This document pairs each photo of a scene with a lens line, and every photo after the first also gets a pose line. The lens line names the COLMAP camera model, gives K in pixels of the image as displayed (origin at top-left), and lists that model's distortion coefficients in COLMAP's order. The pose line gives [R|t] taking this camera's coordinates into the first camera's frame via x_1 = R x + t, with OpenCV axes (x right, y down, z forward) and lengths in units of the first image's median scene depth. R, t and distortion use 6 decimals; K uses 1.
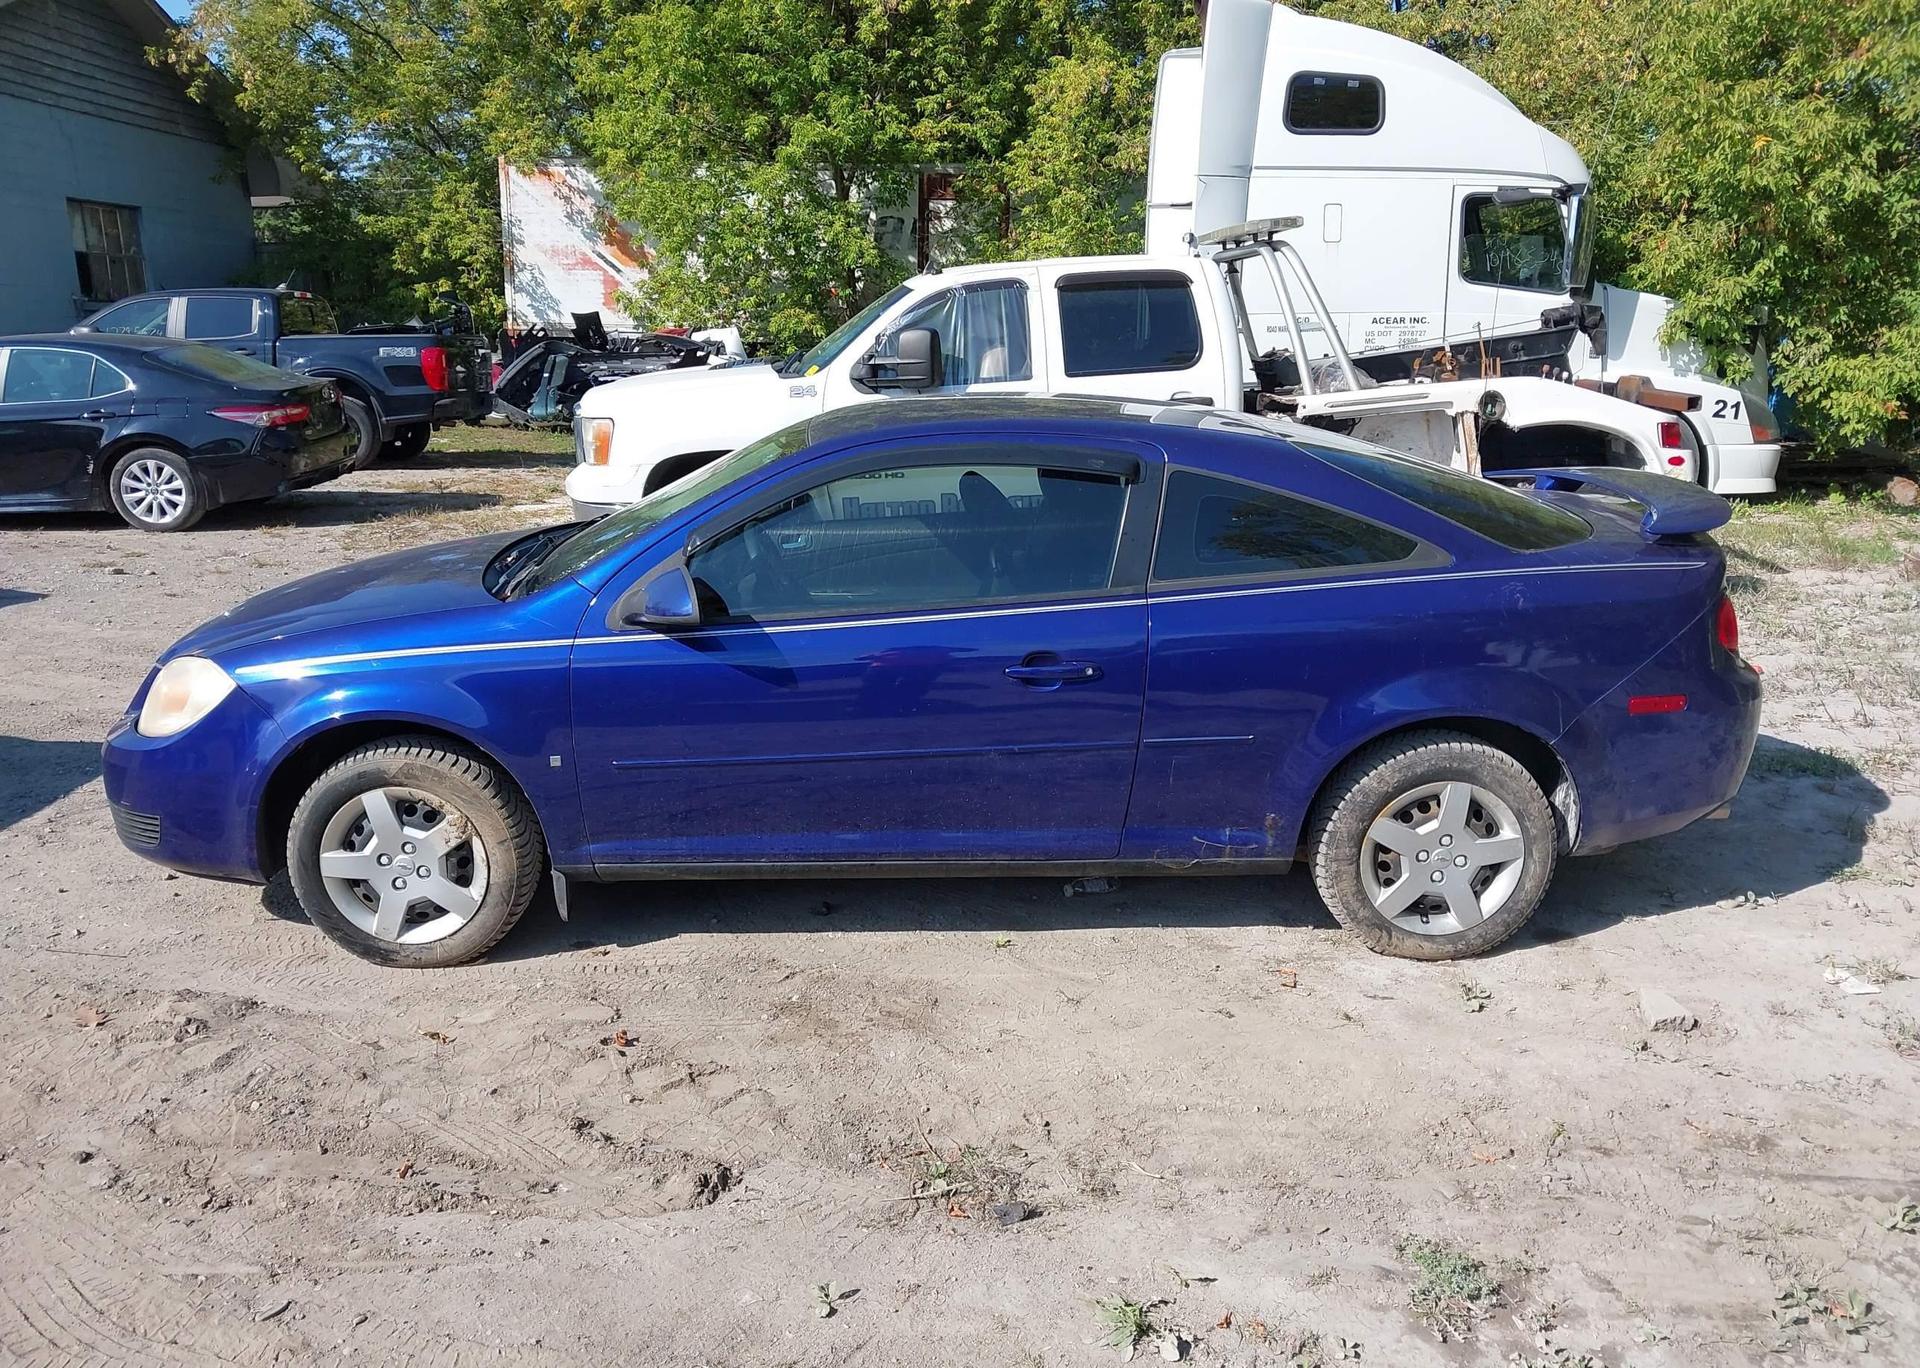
lens RADIAL K [[1498.5, 0, 928.0], [0, 1498.5, 684.5], [0, 0, 1]] dist [0.000126, -0.003195]
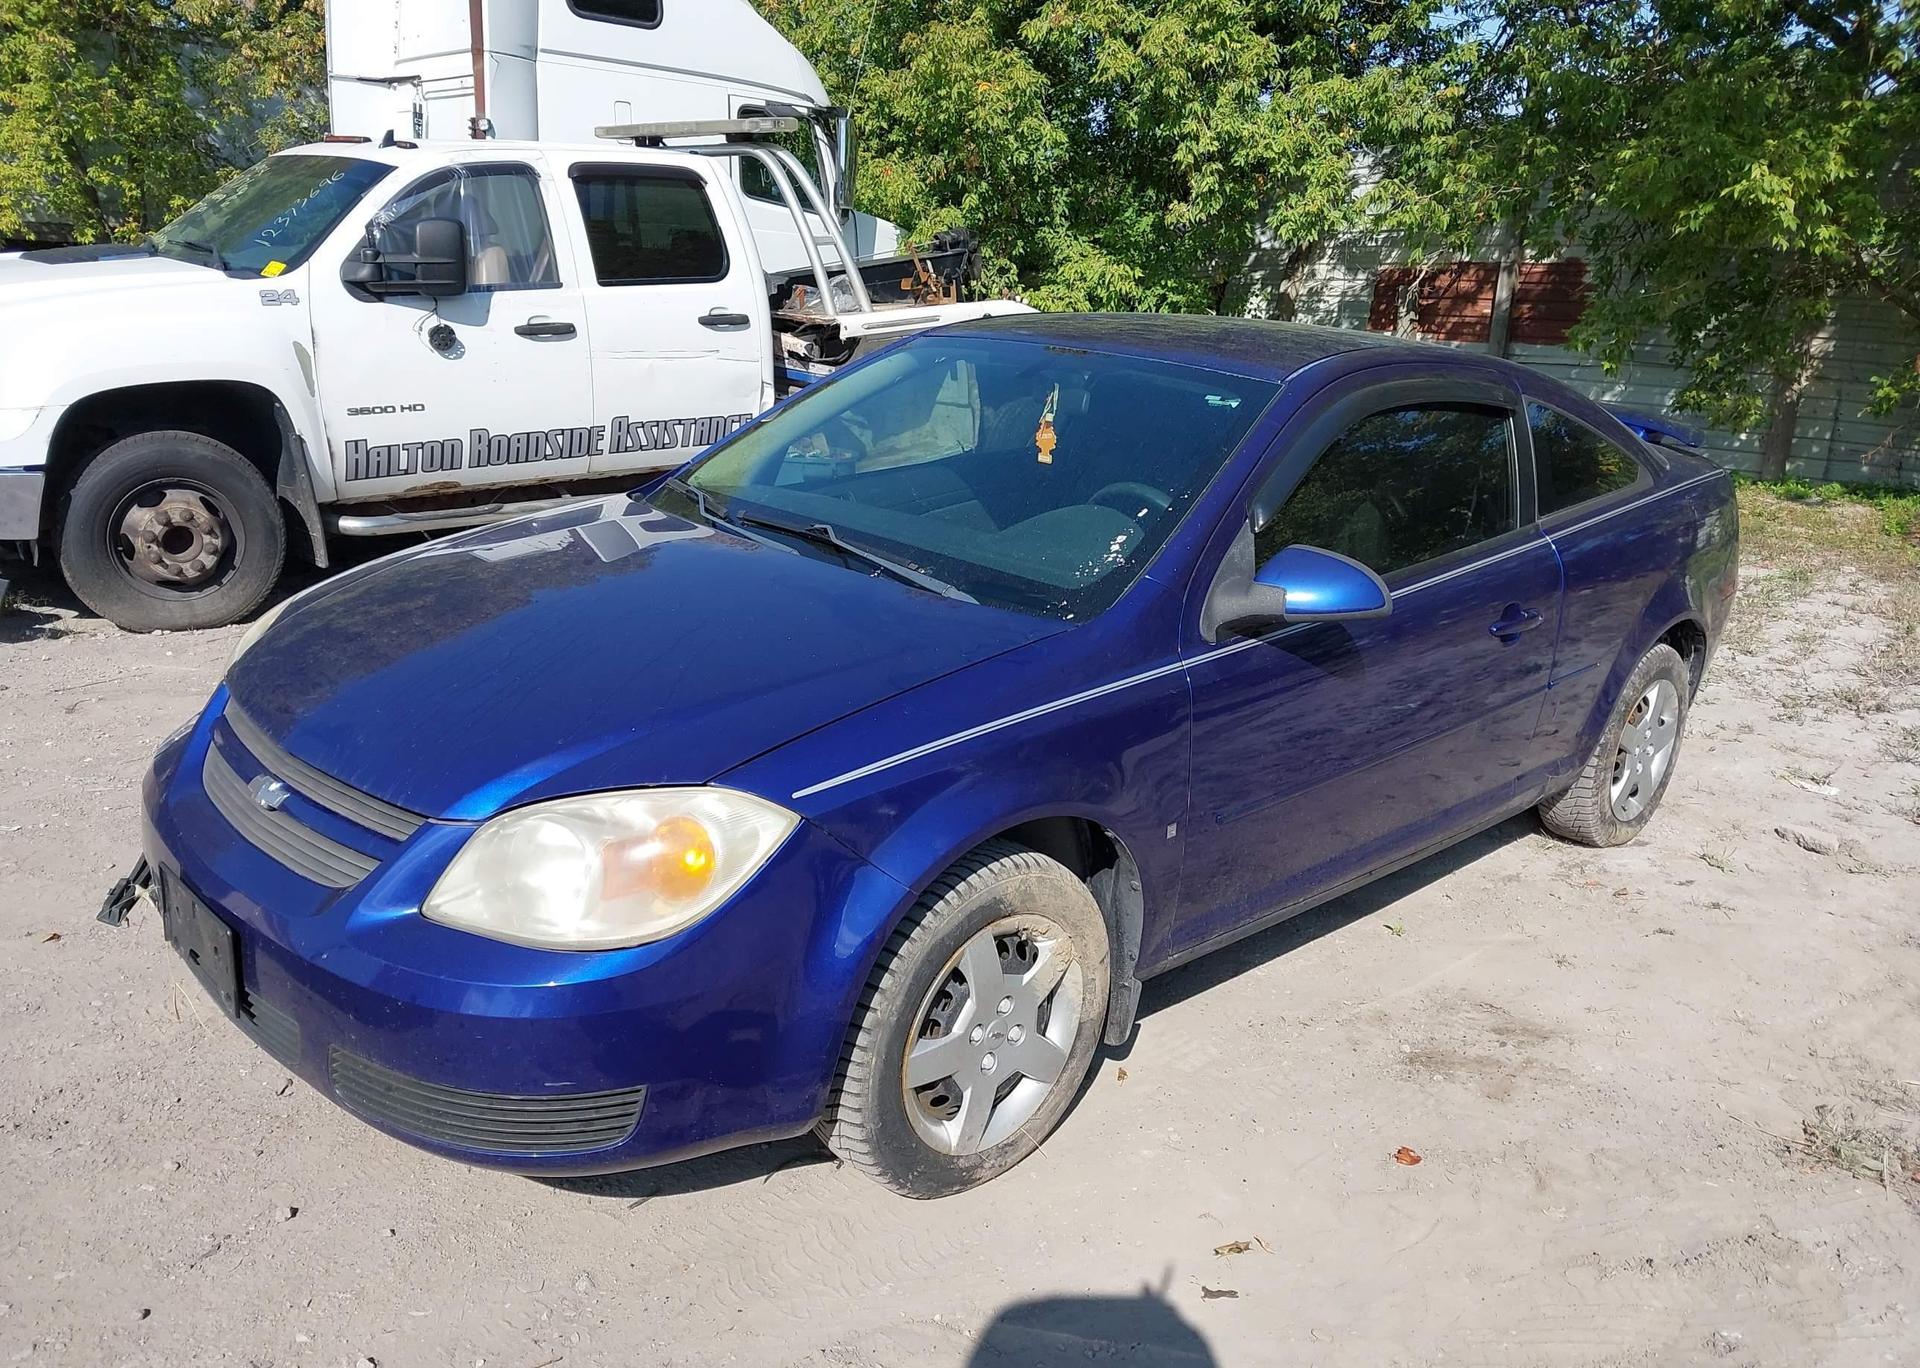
lens RADIAL K [[1510.8, 0, 952.0], [0, 1510.8, 690.9], [0, 0, 1]] dist [0.010606, -0.003914]
pose [[0.758105, -0.140908, 0.636727, -0.330506], [0.103495, 0.990000, 0.095863, -0.040806], [-0.643868, -0.006776, 0.765107, 0.216649]]
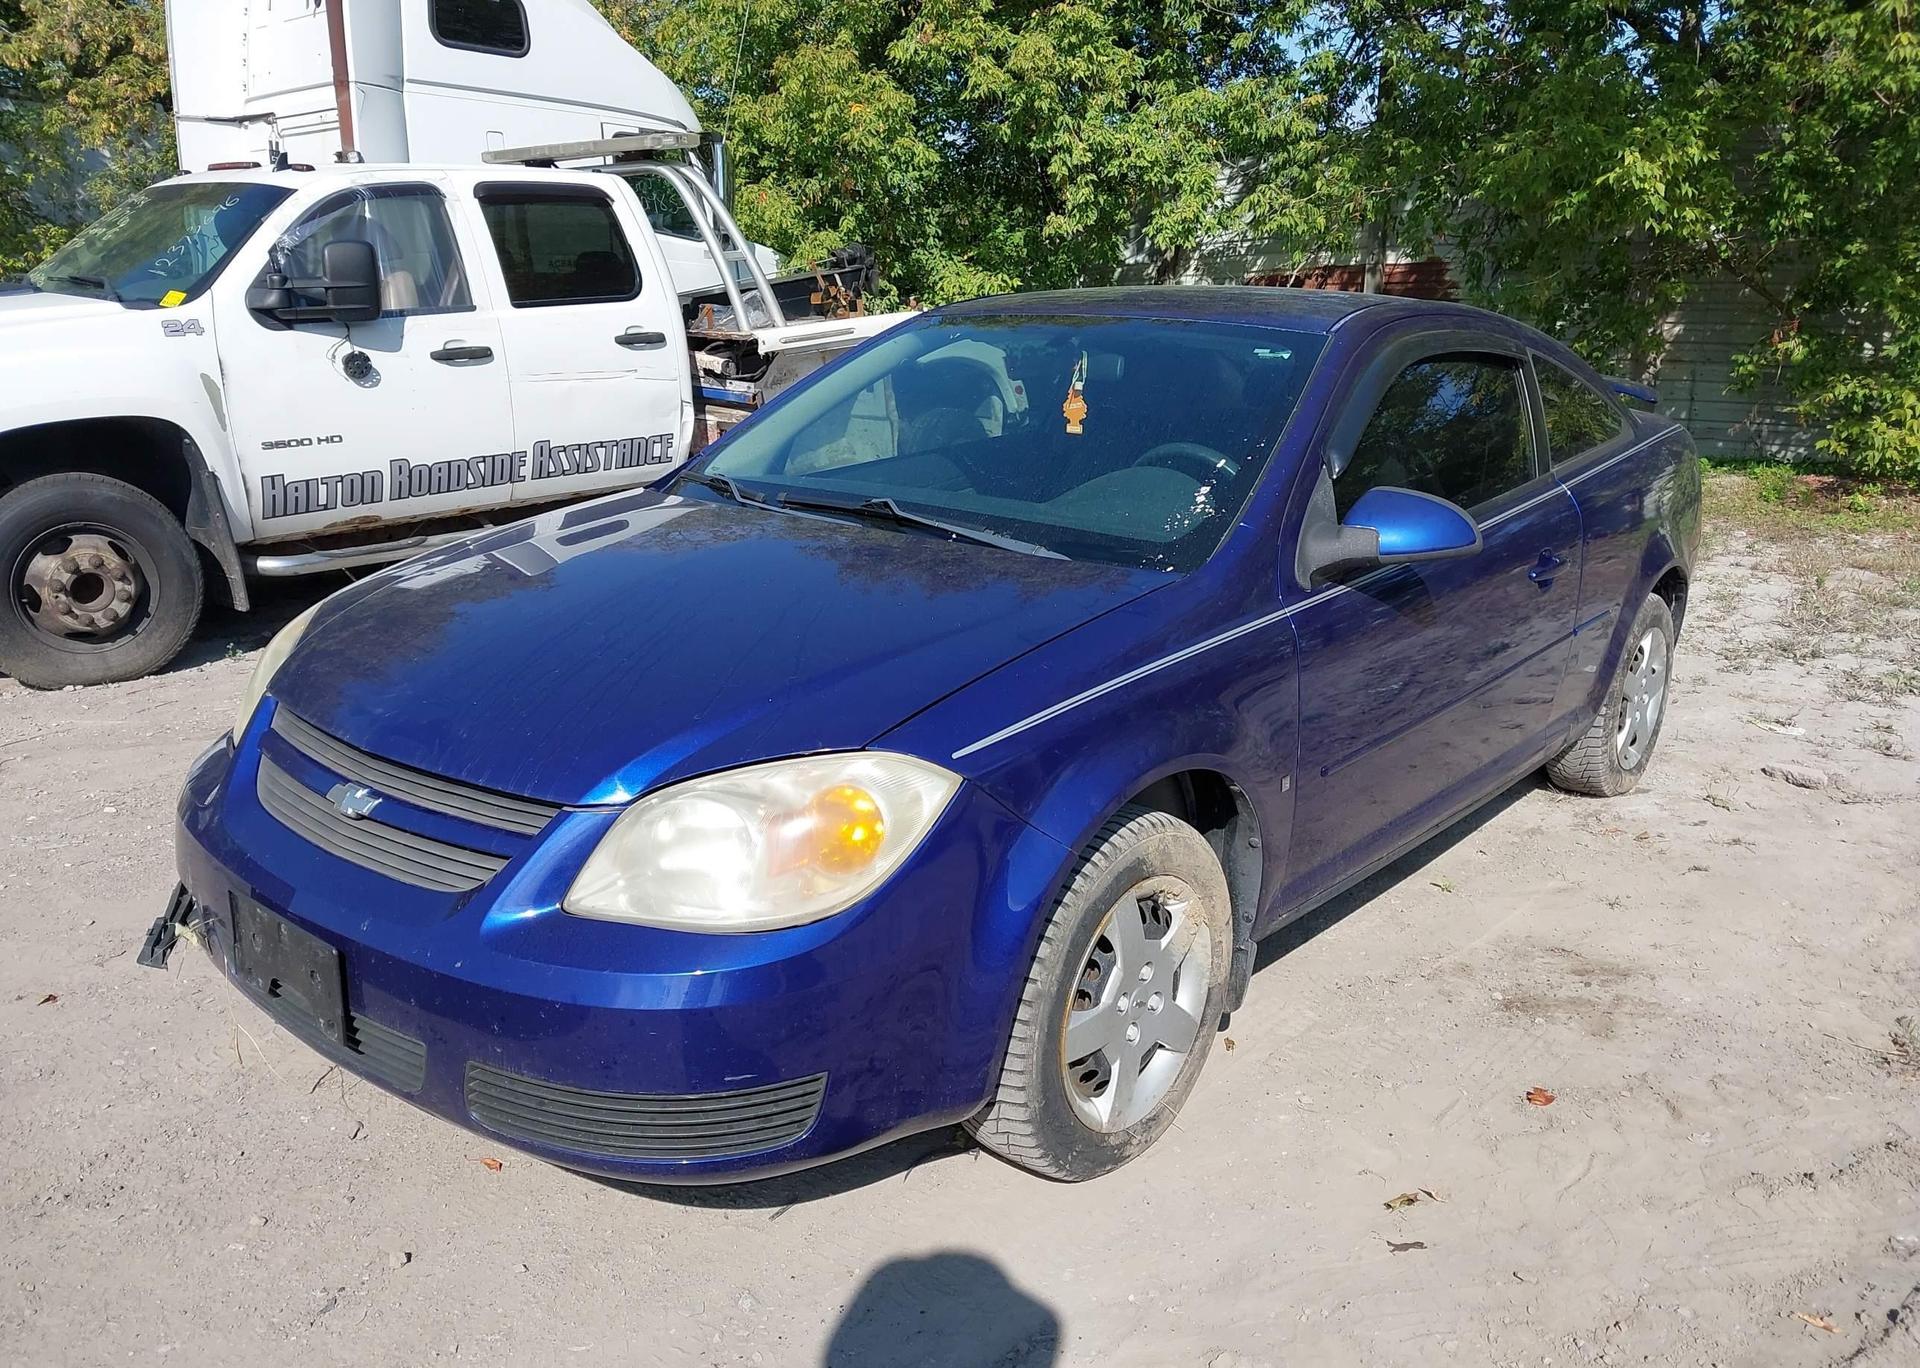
lens RADIAL K [[1510.8, 0, 952.0], [0, 1510.8, 690.9], [0, 0, 1]] dist [0.010606, -0.003914]
pose [[0.688681, -0.173319, 0.704044, -0.358128], [0.159514, 0.983437, 0.086065, -0.032816], [-0.707300, 0.053033, 0.704922, 0.257340]]
